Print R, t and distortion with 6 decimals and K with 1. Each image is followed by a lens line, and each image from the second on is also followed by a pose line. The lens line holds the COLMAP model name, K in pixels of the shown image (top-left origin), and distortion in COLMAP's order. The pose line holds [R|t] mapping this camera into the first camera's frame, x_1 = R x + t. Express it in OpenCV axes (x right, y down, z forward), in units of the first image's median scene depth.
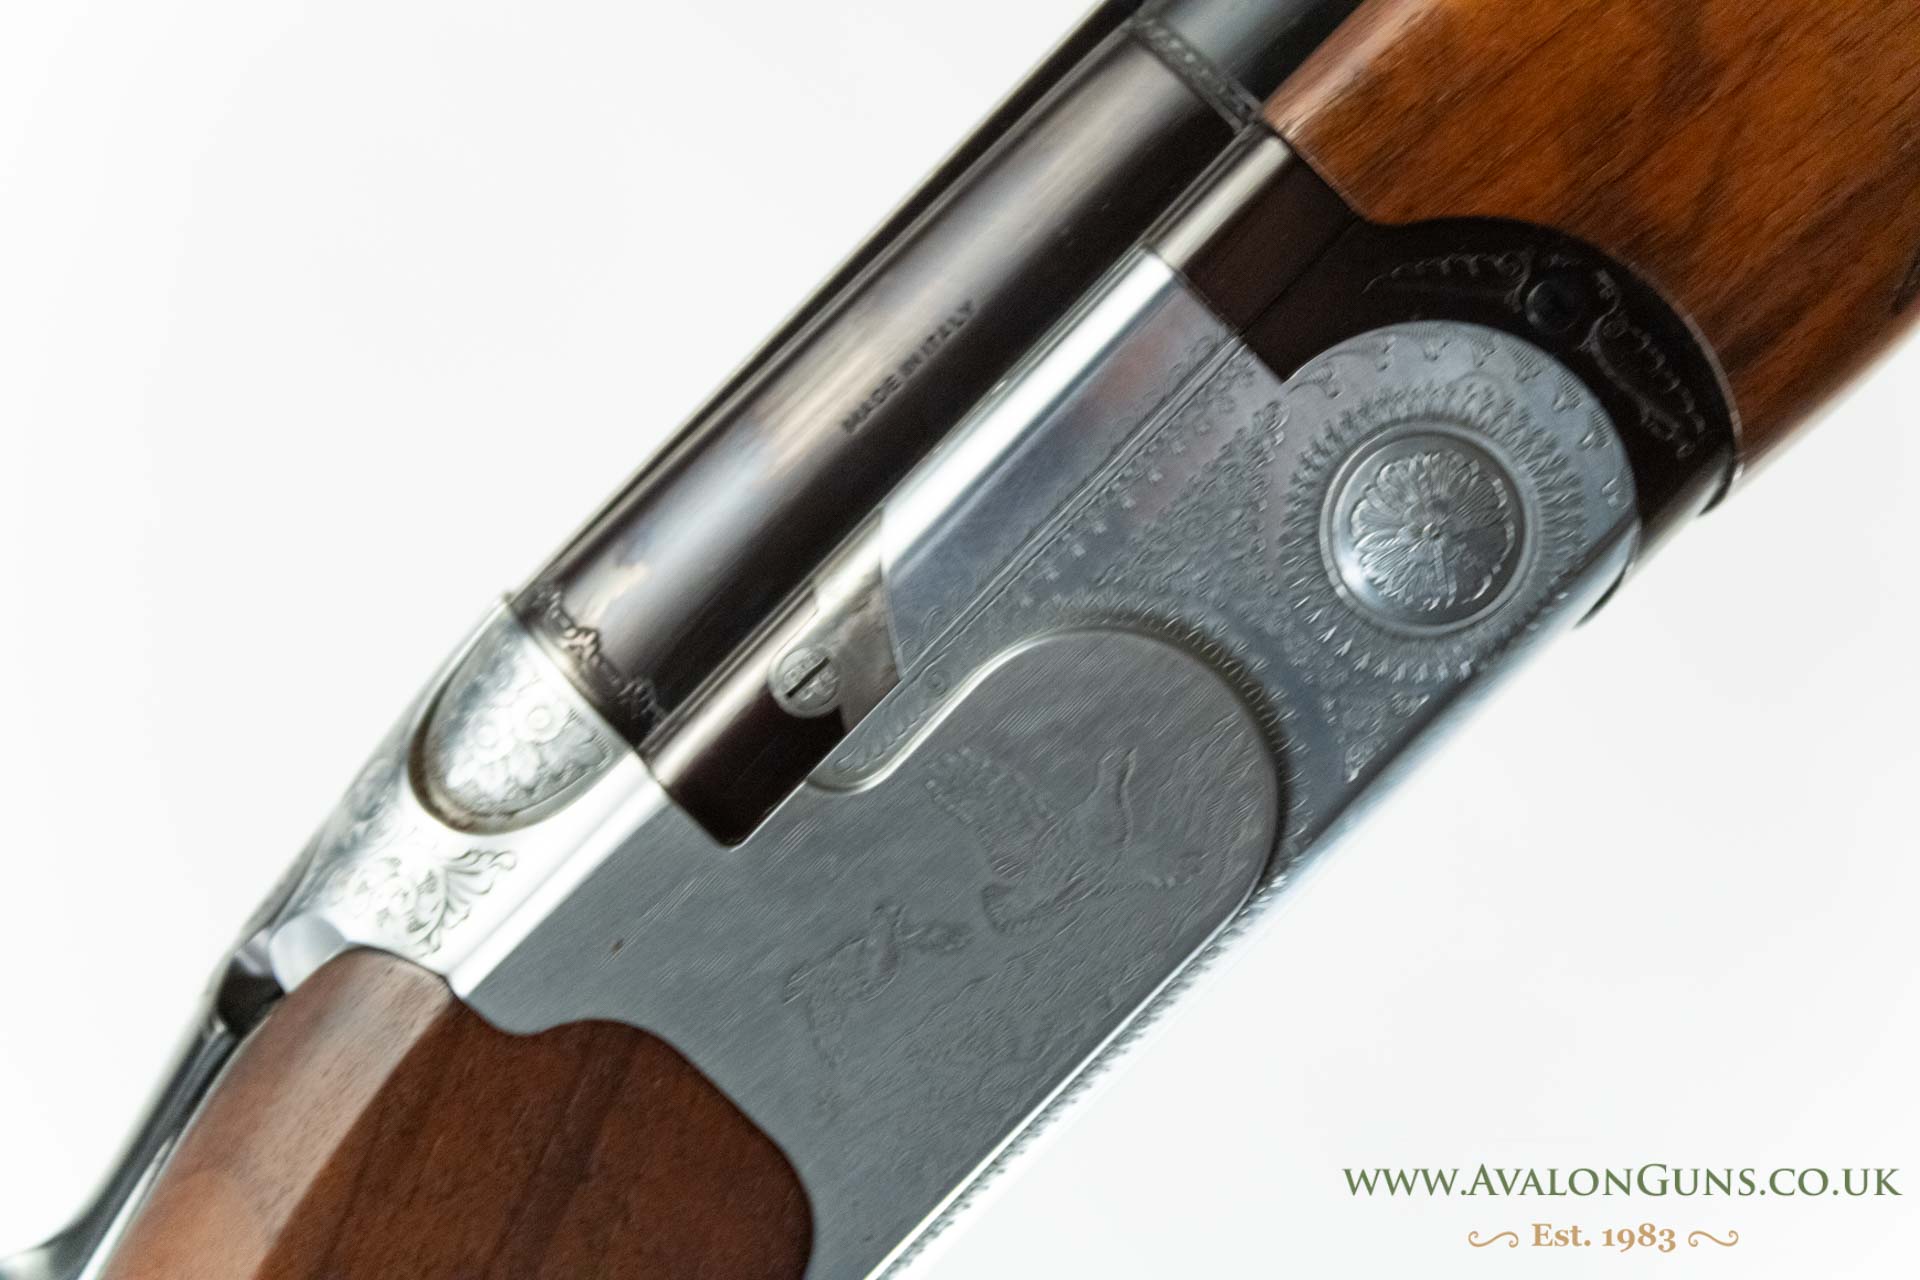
lens RADIAL K [[4931.0, 0, 961.7], [0, 4931.0, 639.2], [0, 0, 1]] dist [0.303842, 0.000000]
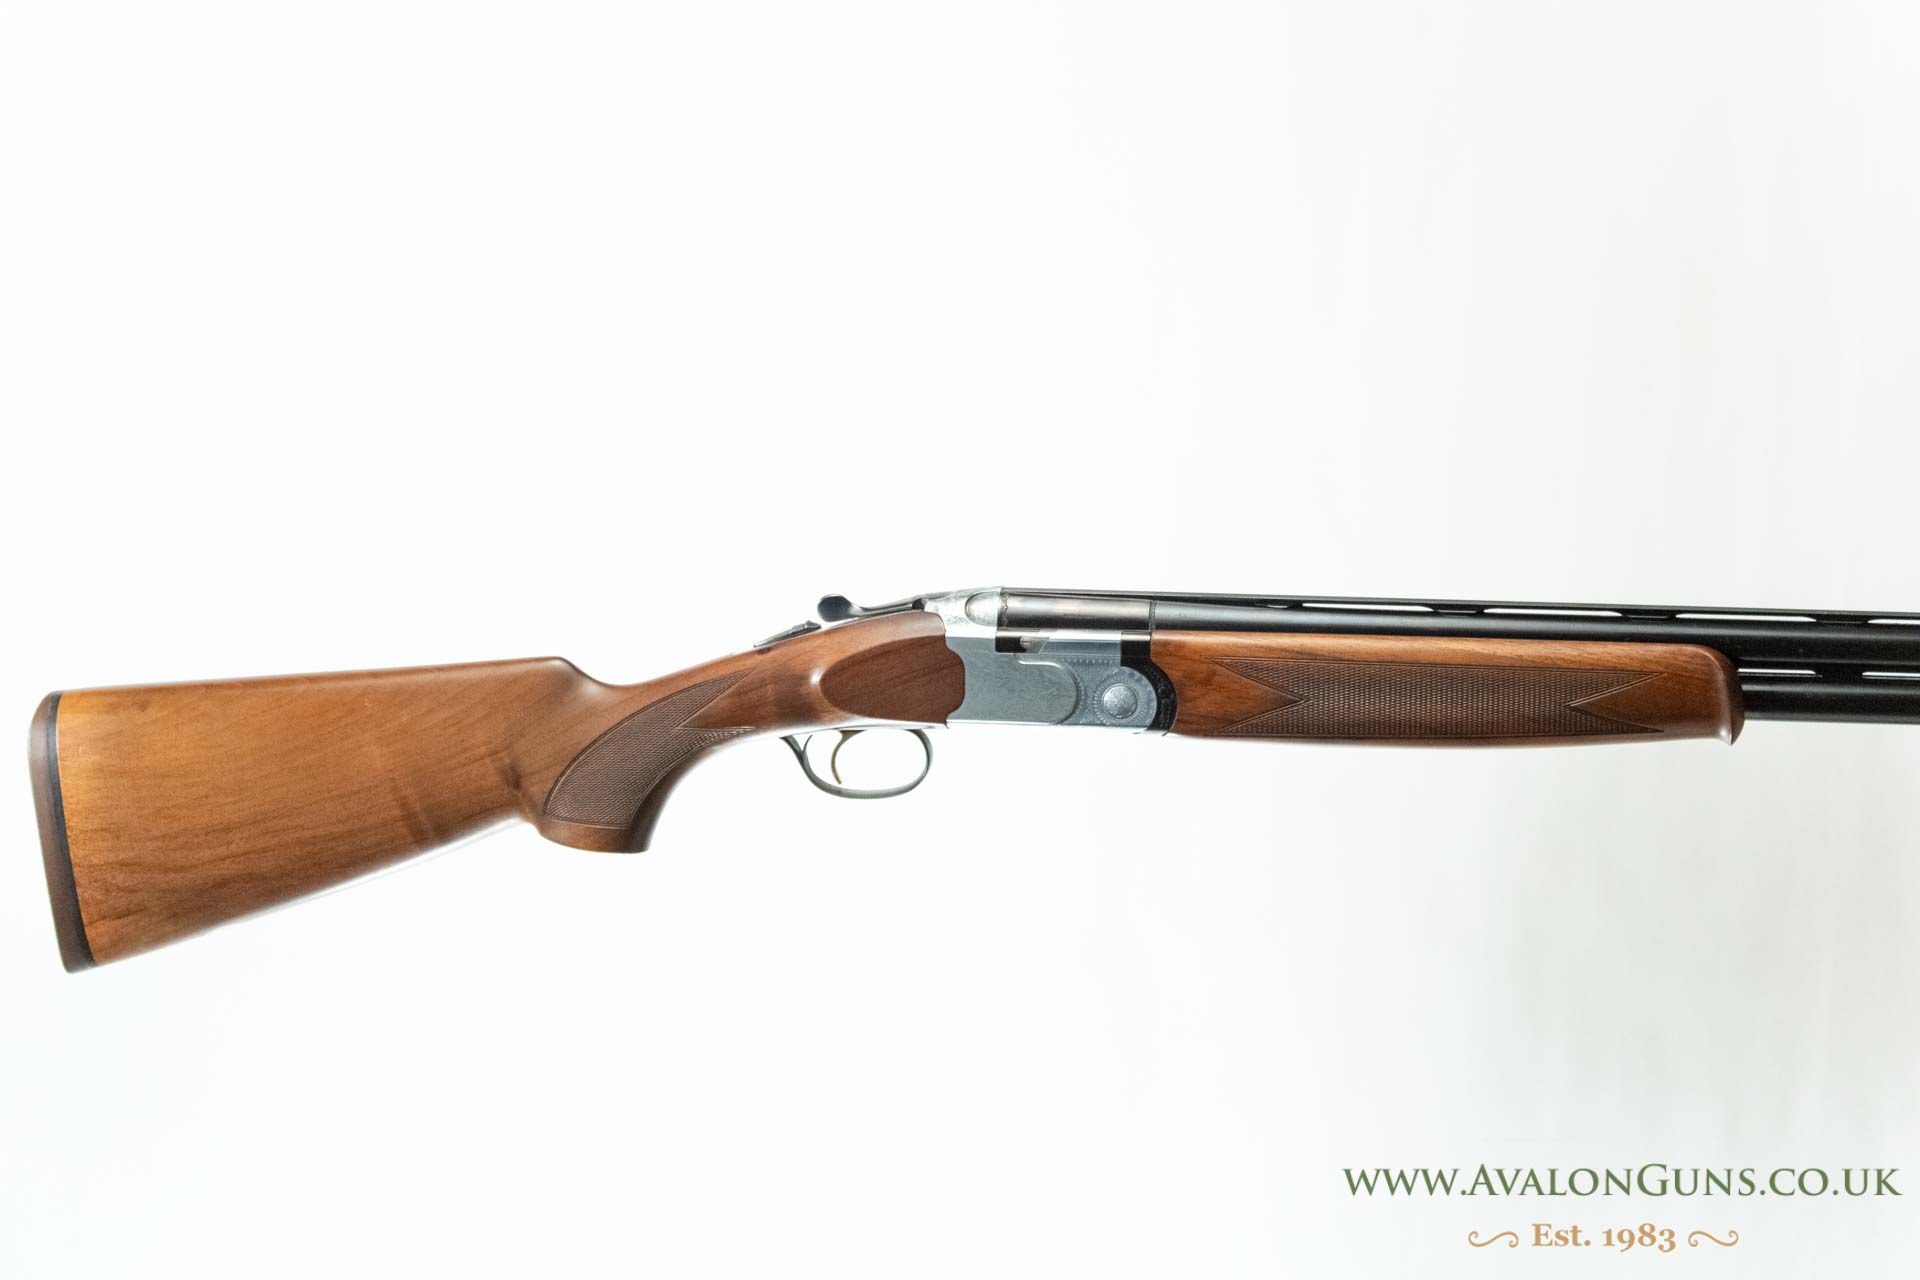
lens RADIAL K [[4507.3, 0, 959.4], [0, 4507.3, 639.5], [0, 0, 1]] dist [0.054510, 0.000000]
pose [[0.690013, 0.723735, -0.009429, -0.037367], [-0.715496, 0.684010, 0.142110, -0.677063], [0.109300, -0.091311, 0.989806, -4.158309]]
